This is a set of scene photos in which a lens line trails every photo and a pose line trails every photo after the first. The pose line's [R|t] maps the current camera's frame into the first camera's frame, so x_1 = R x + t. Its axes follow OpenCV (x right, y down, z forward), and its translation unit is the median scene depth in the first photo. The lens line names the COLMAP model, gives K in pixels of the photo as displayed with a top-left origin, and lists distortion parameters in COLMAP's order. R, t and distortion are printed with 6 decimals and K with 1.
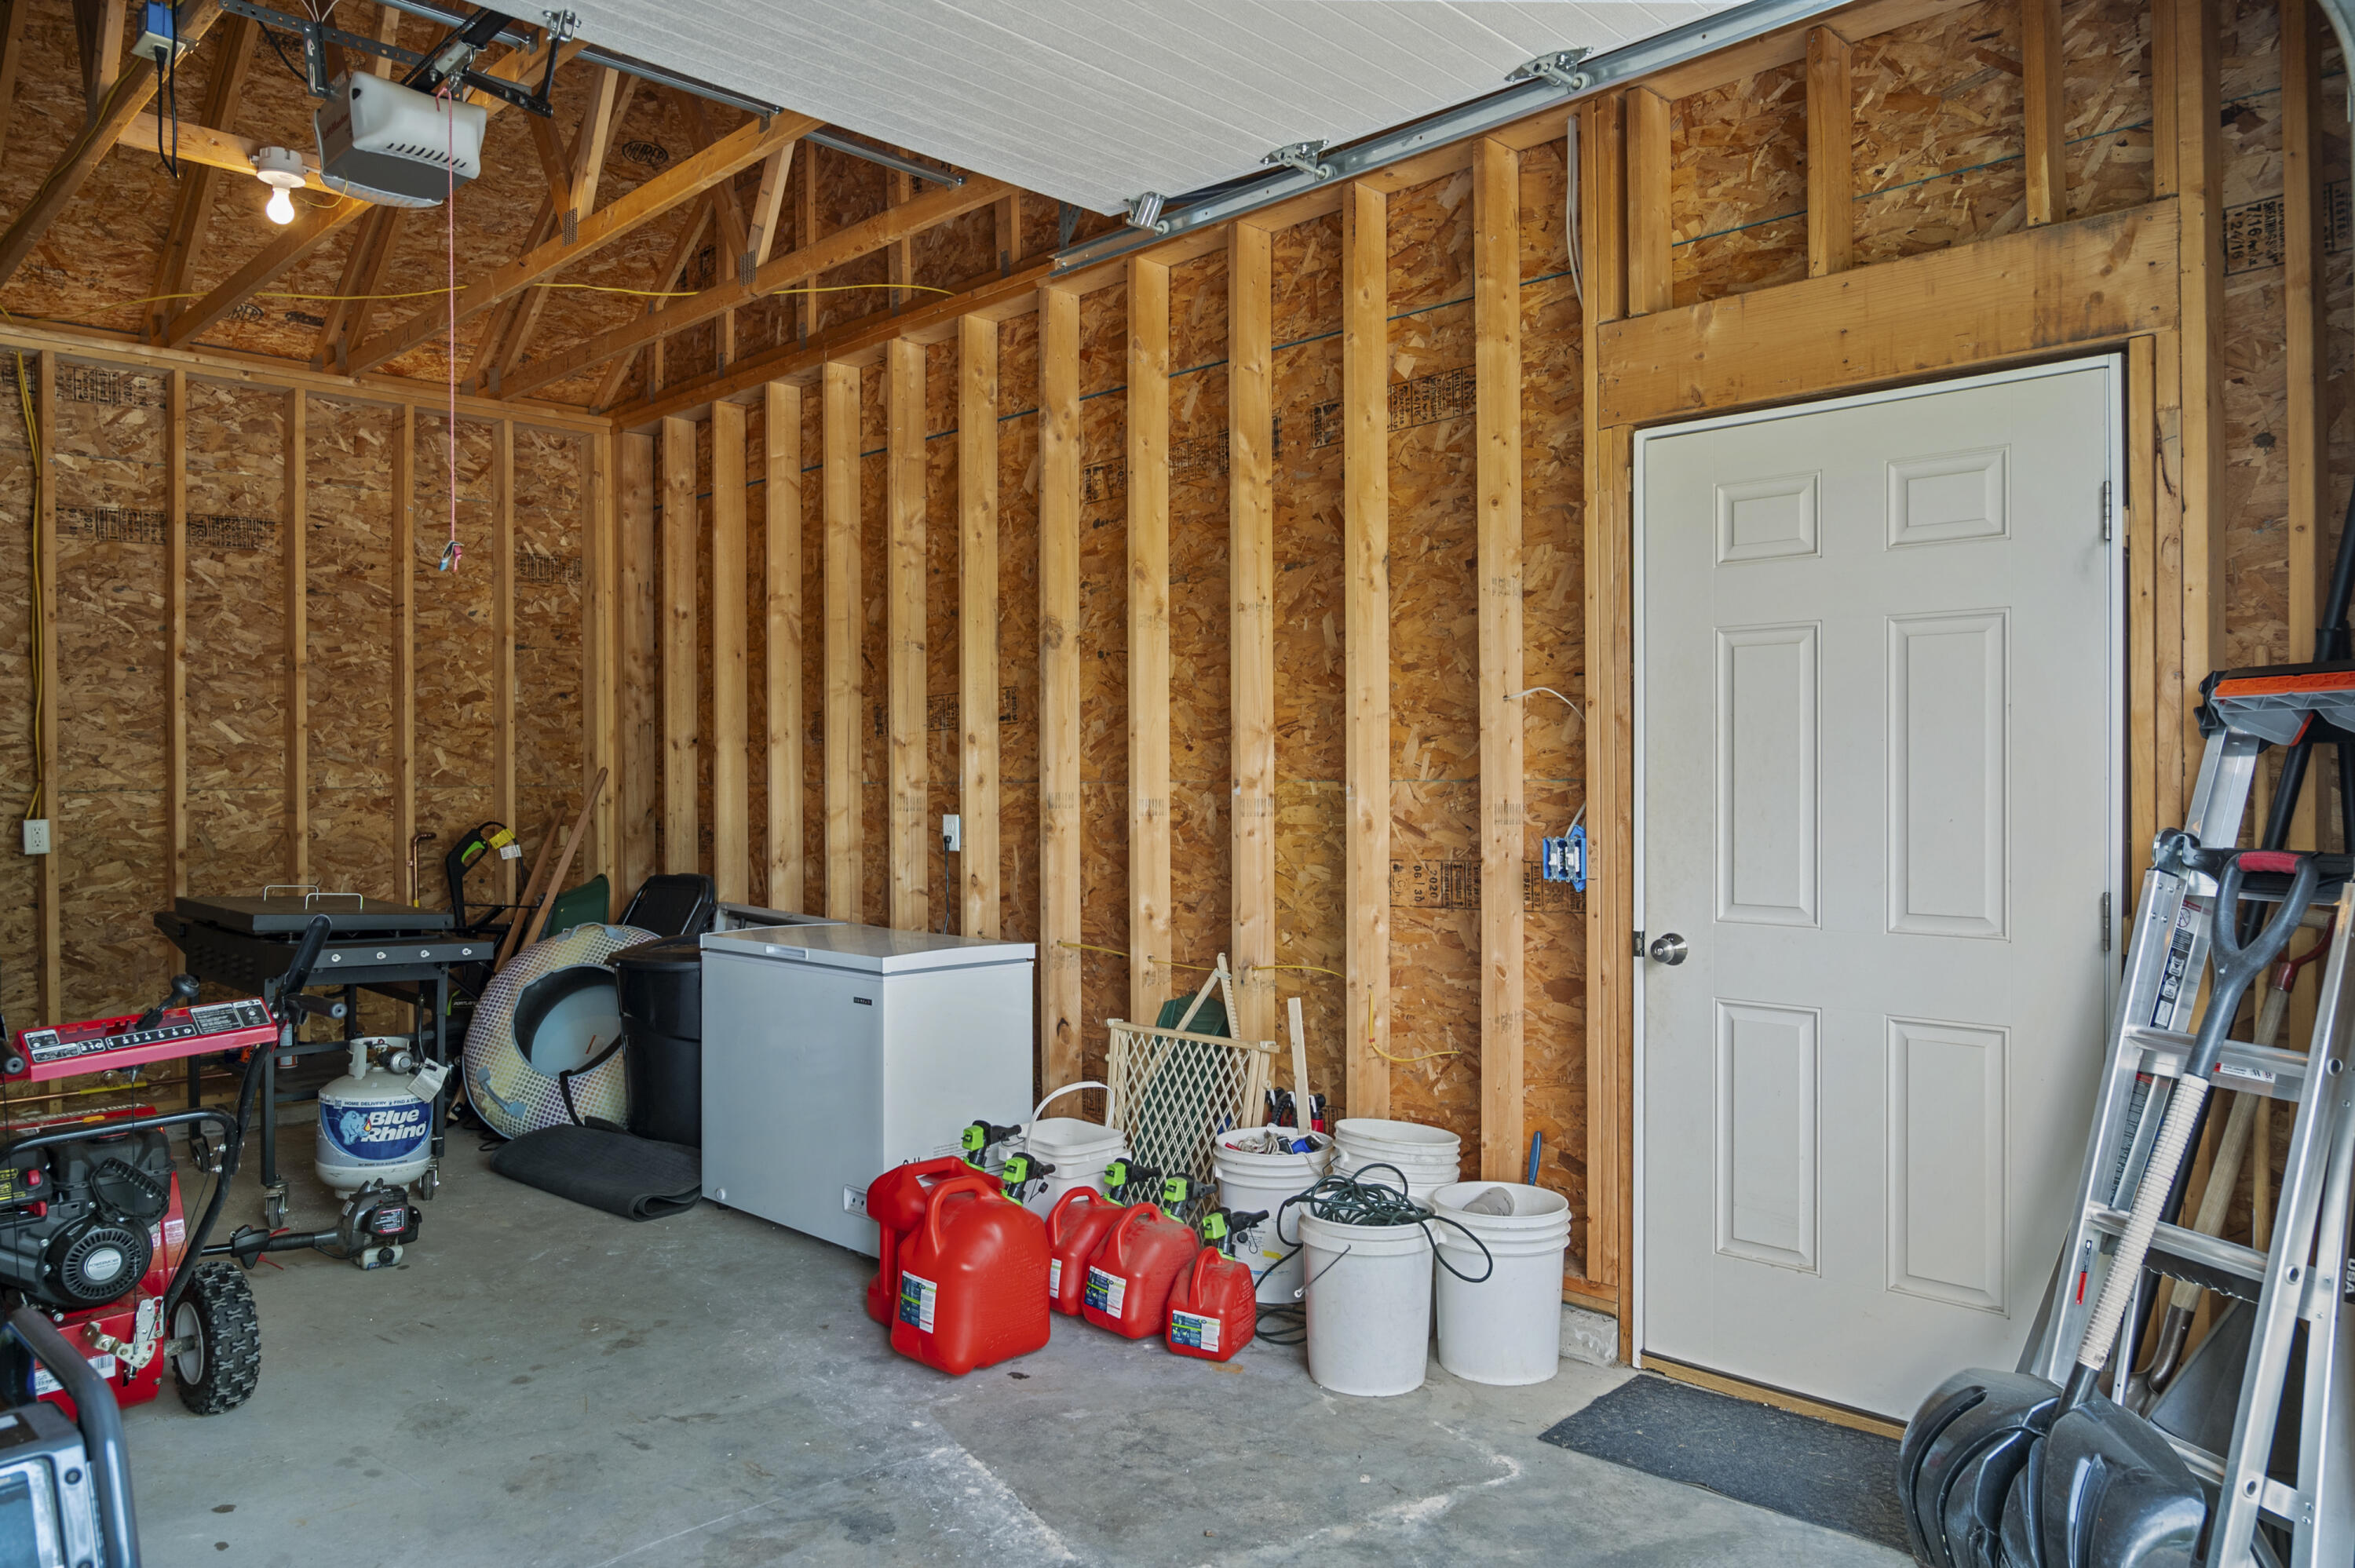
lens RADIAL K [[1576.8, 0, 1222.2], [0, 1576.8, 785.8], [0, 0, 1]] dist [-0.007482, -0.000974]
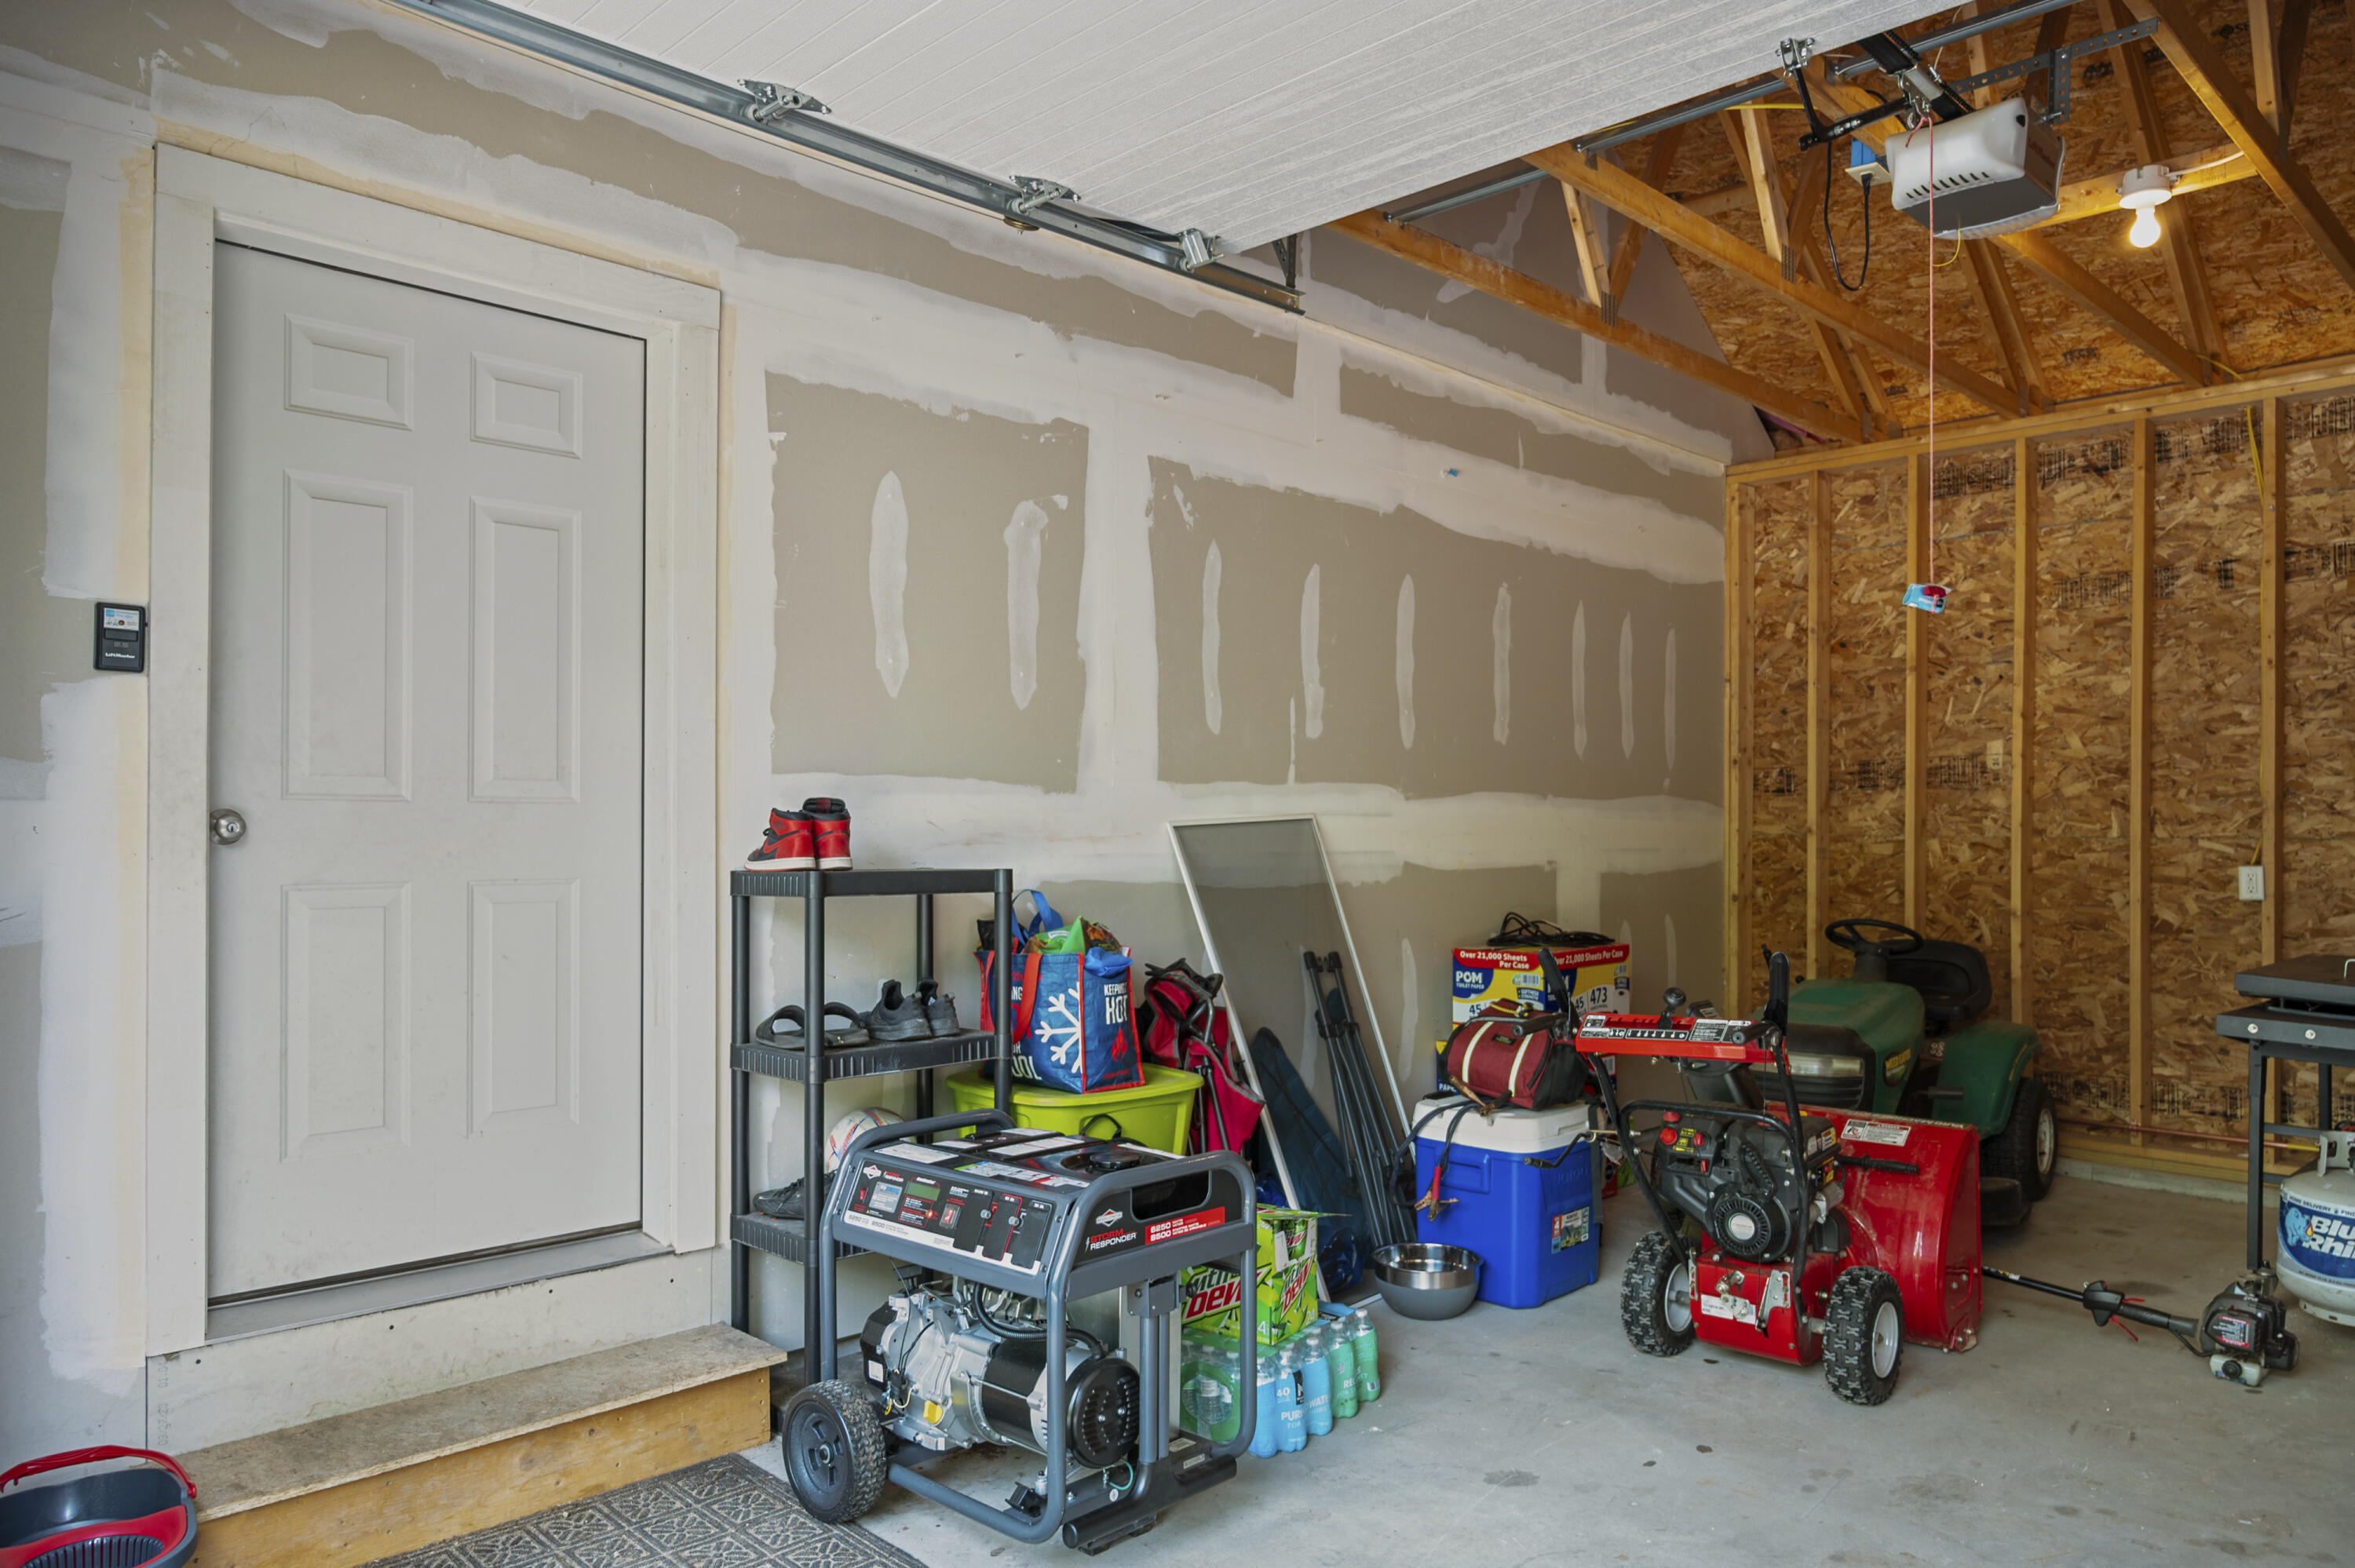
lens RADIAL K [[1639.8, 0, 1186.9], [0, 1639.8, 824.1], [0, 0, 1]] dist [-0.006537, 0.002319]
pose [[-0.044195, 0.007211, -0.998997, 0.316667], [-0.010832, 0.999912, 0.007697, -0.006053], [0.998964, 0.011161, -0.044113, 0.349746]]
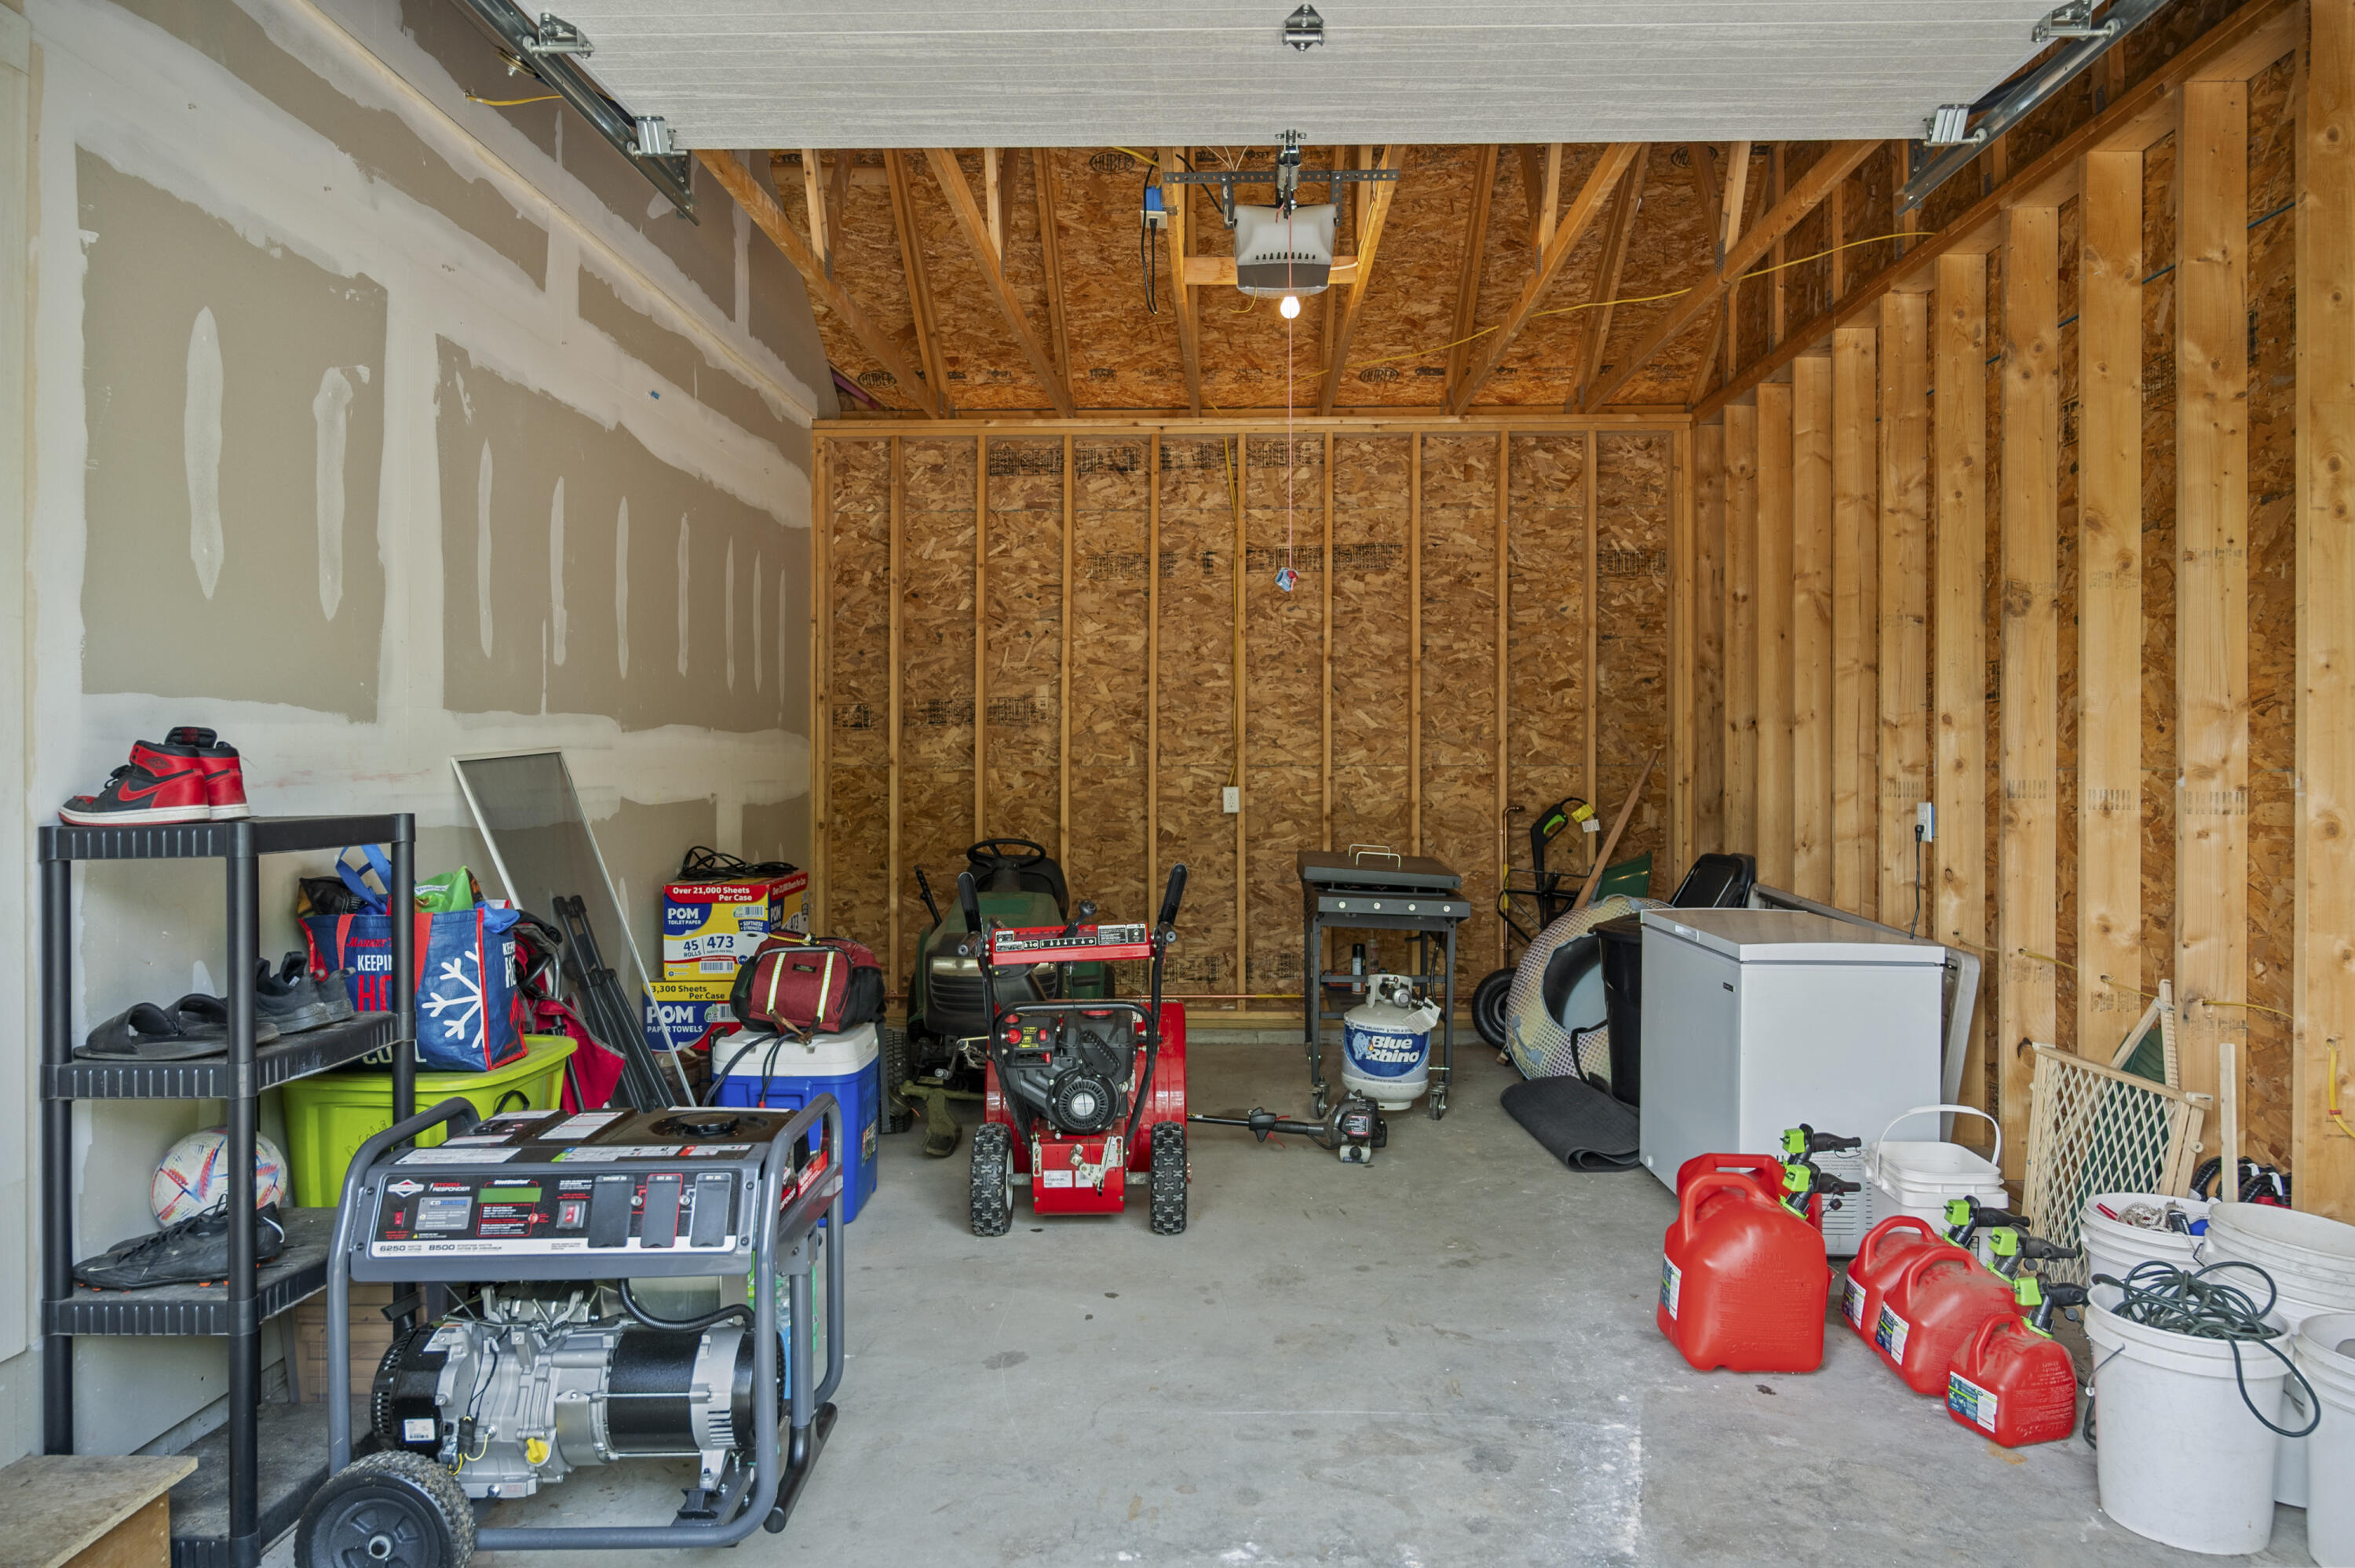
lens RADIAL K [[1624.4, 0, 1228.3], [0, 1624.4, 756.8], [0, 0, 1]] dist [-0.009193, 0.005941]
pose [[0.680273, 0.007122, -0.732924, 0.243654], [-0.010288, 0.999947, 0.000167, -0.004090], [0.732886, 0.007427, 0.680311, 0.059532]]
